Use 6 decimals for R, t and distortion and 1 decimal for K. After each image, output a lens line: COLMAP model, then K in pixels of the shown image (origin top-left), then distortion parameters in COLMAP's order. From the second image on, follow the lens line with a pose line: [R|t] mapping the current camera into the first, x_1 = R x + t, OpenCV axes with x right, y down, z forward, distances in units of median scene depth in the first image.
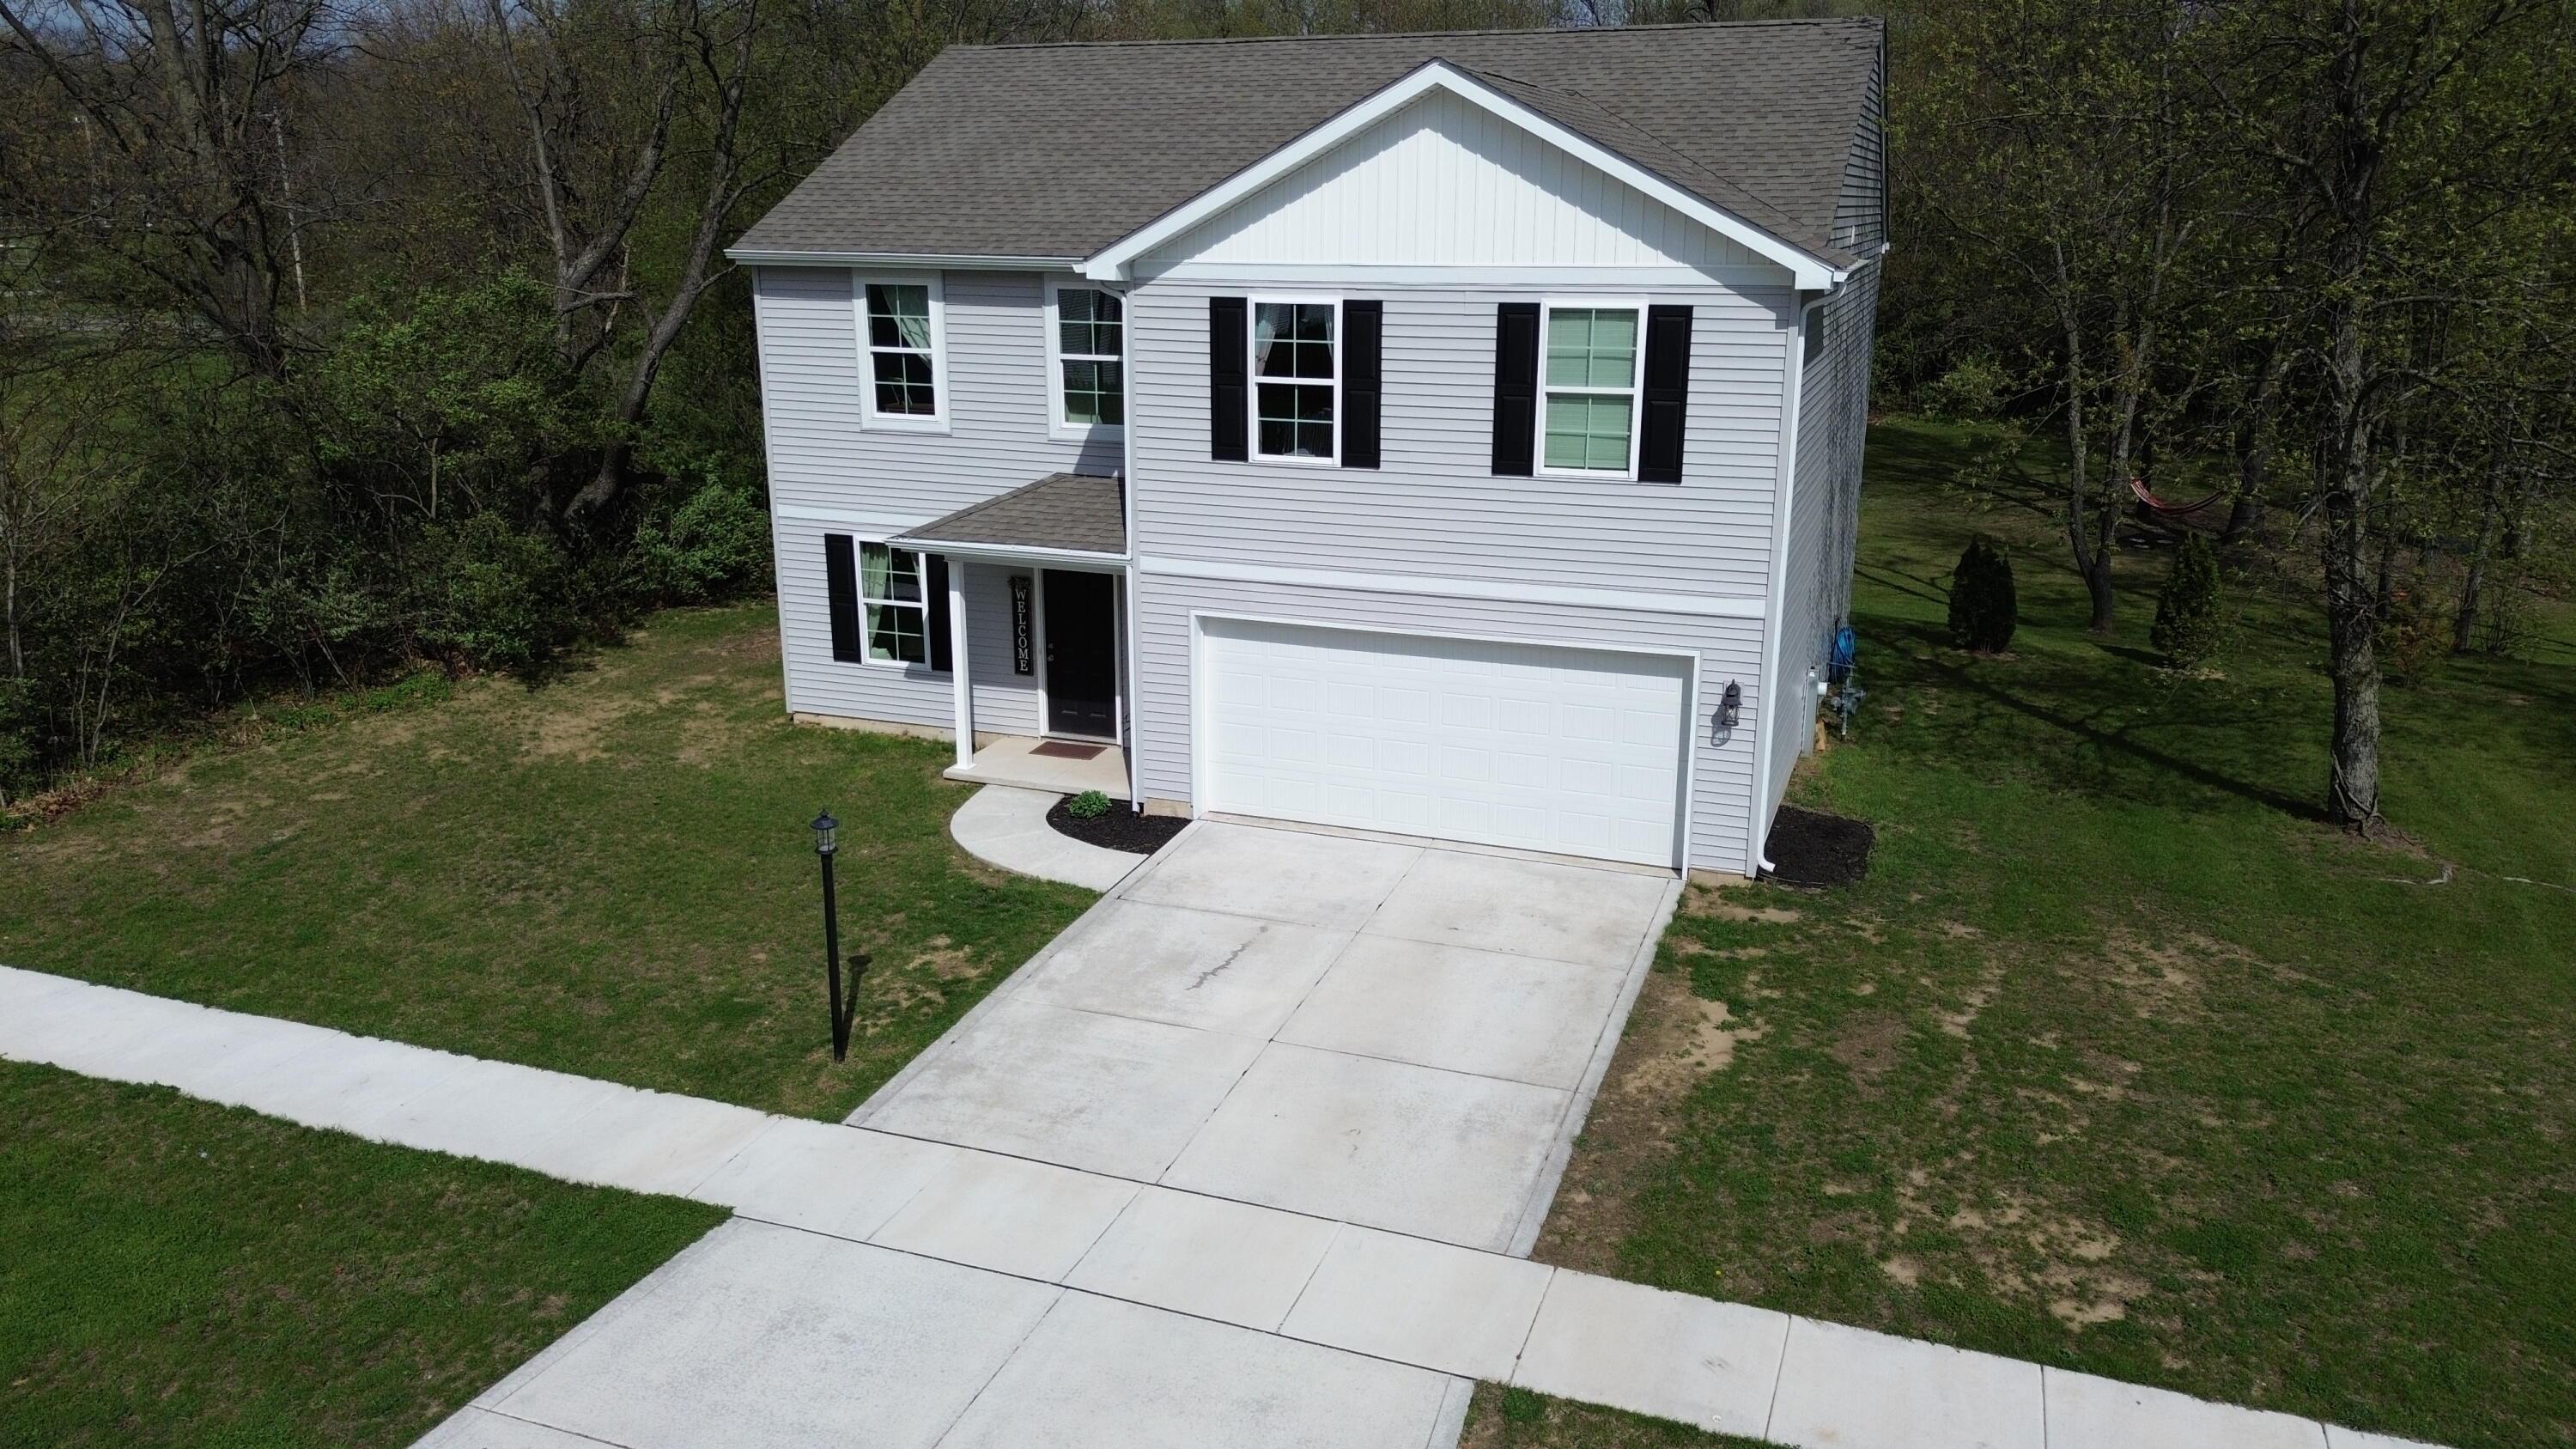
lens RADIAL K [[1802.1, 0, 1288.0], [0, 1802.1, 724.5], [0, 0, 1]] dist [0.093686, -0.117675]
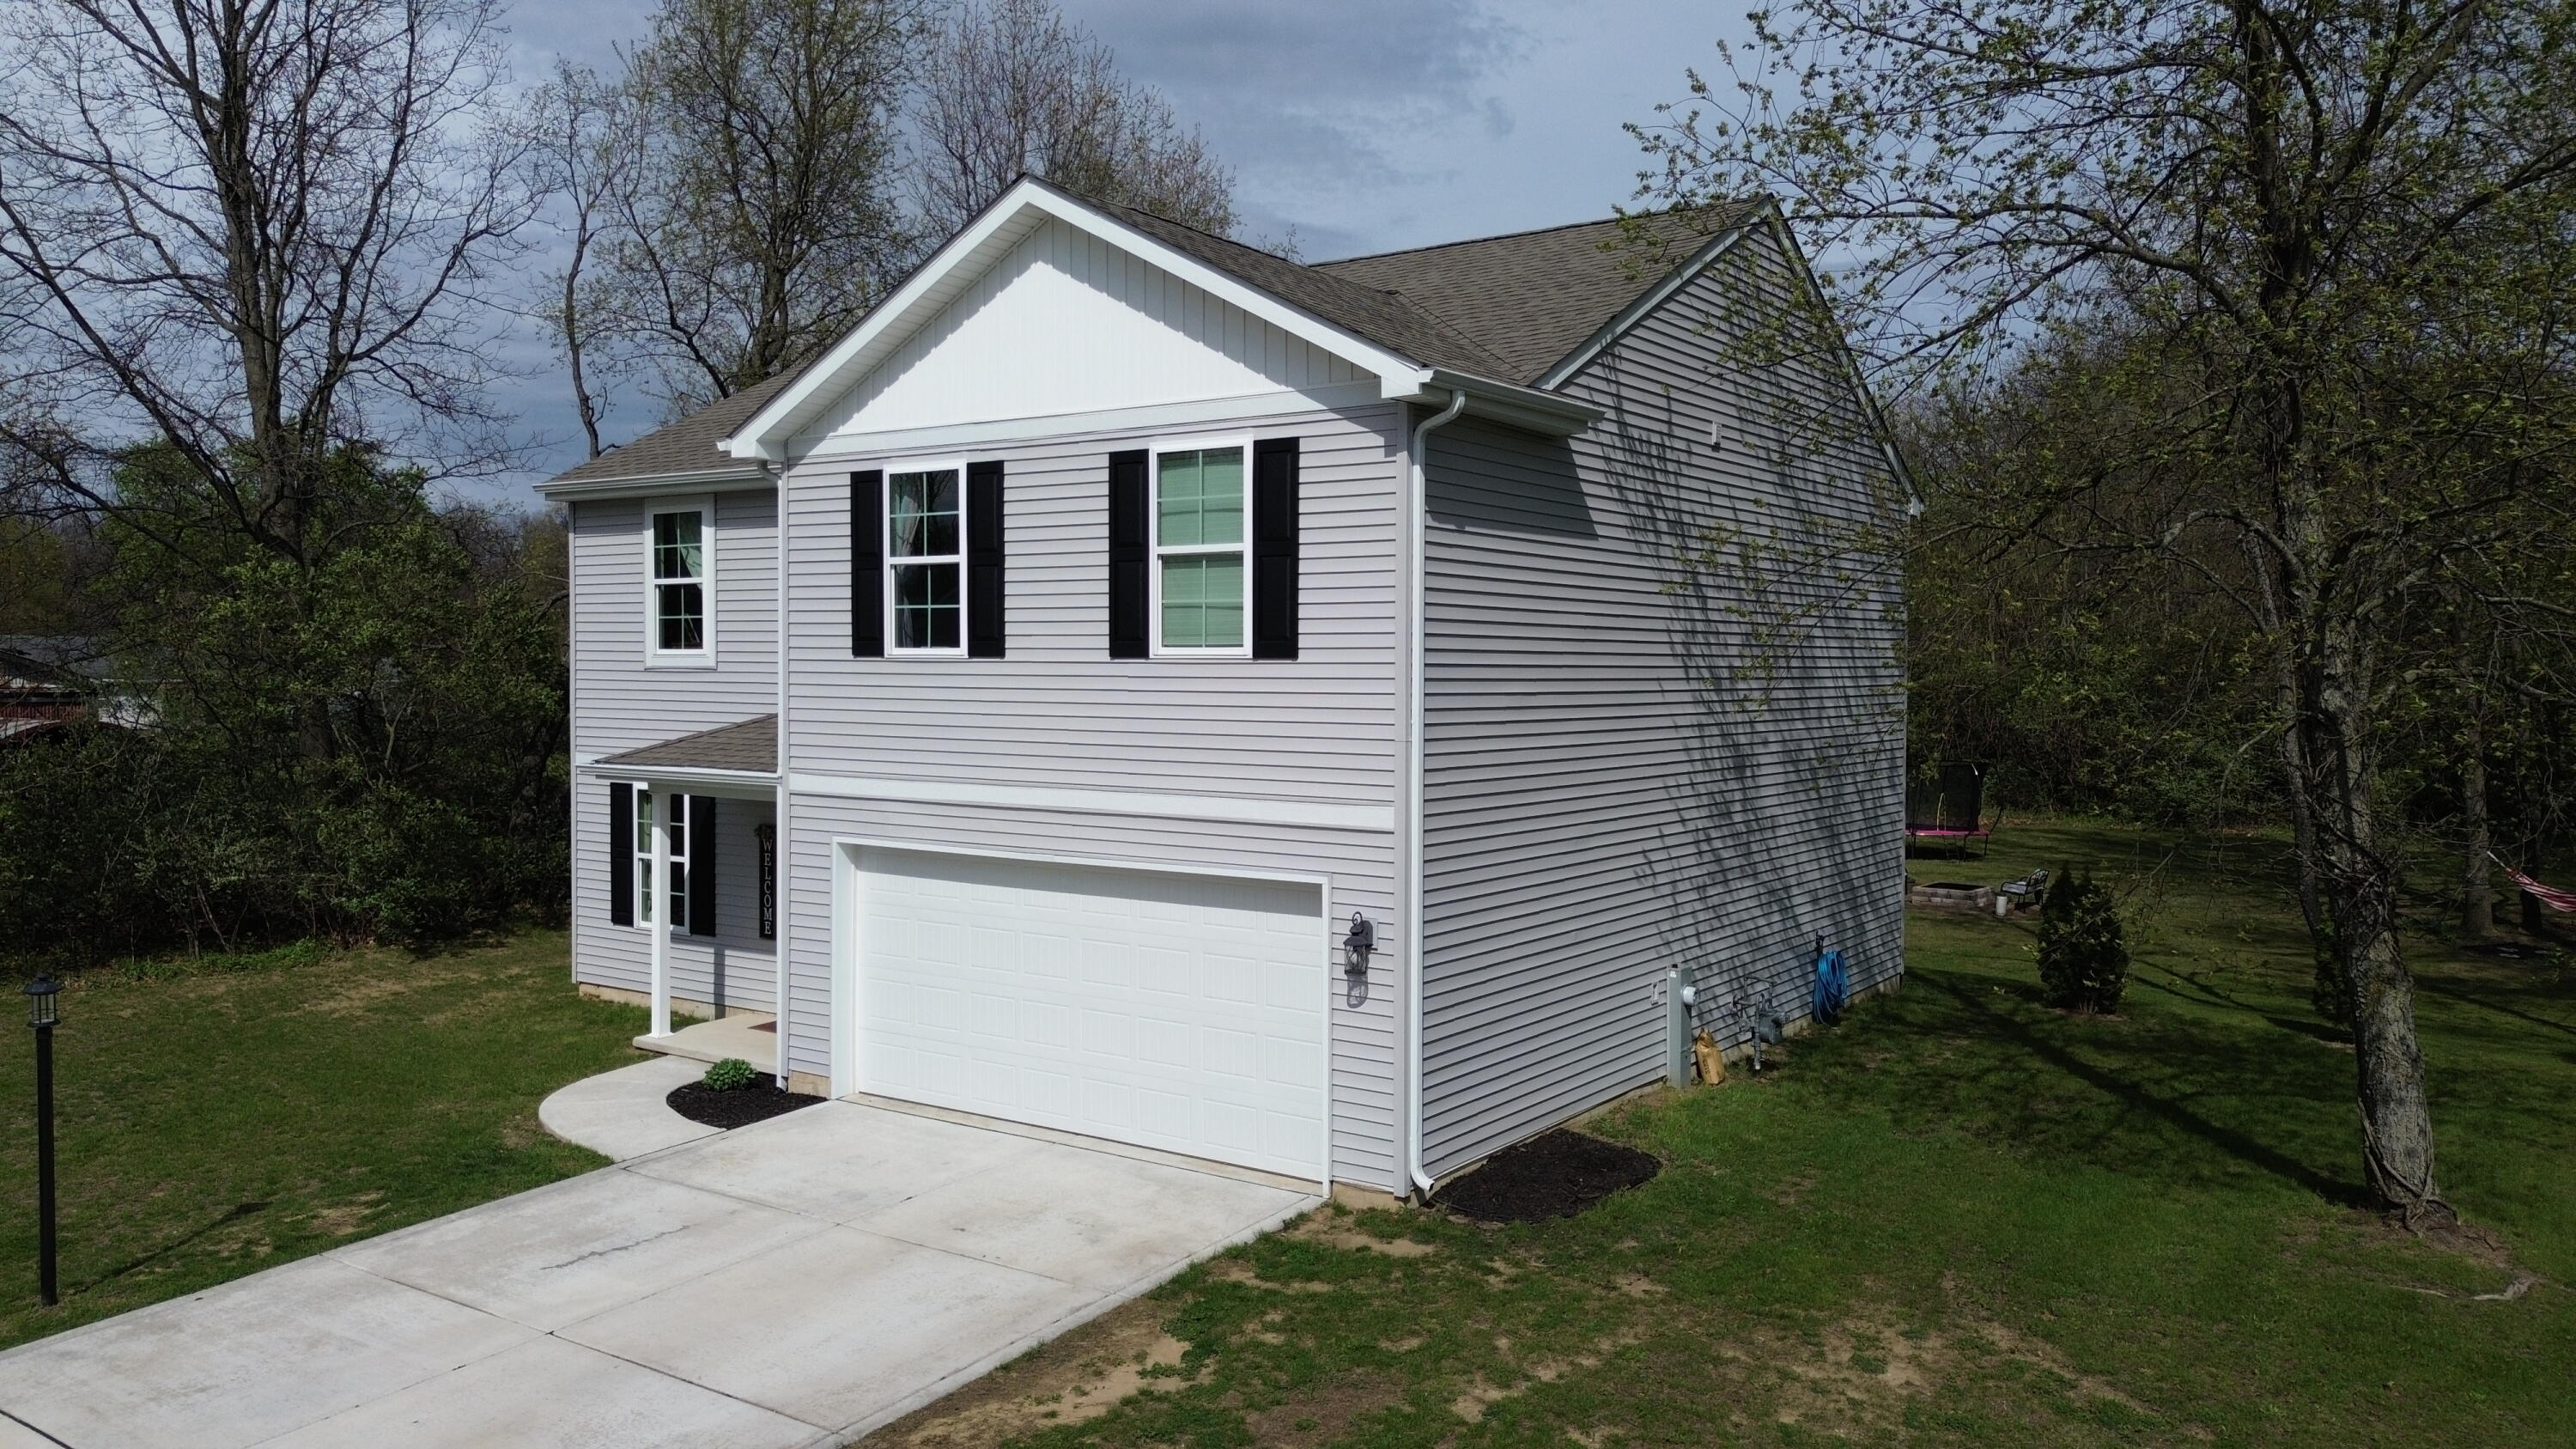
lens RADIAL K [[1802.1, 0, 1288.0], [0, 1802.1, 724.5], [0, 0, 1]] dist [0.093686, -0.117675]
pose [[0.968909, 0.011659, -0.247141, 0.390704], [-0.071365, 0.969603, -0.234043, 0.074299], [0.236900, 0.244404, 0.940290, 0.263704]]
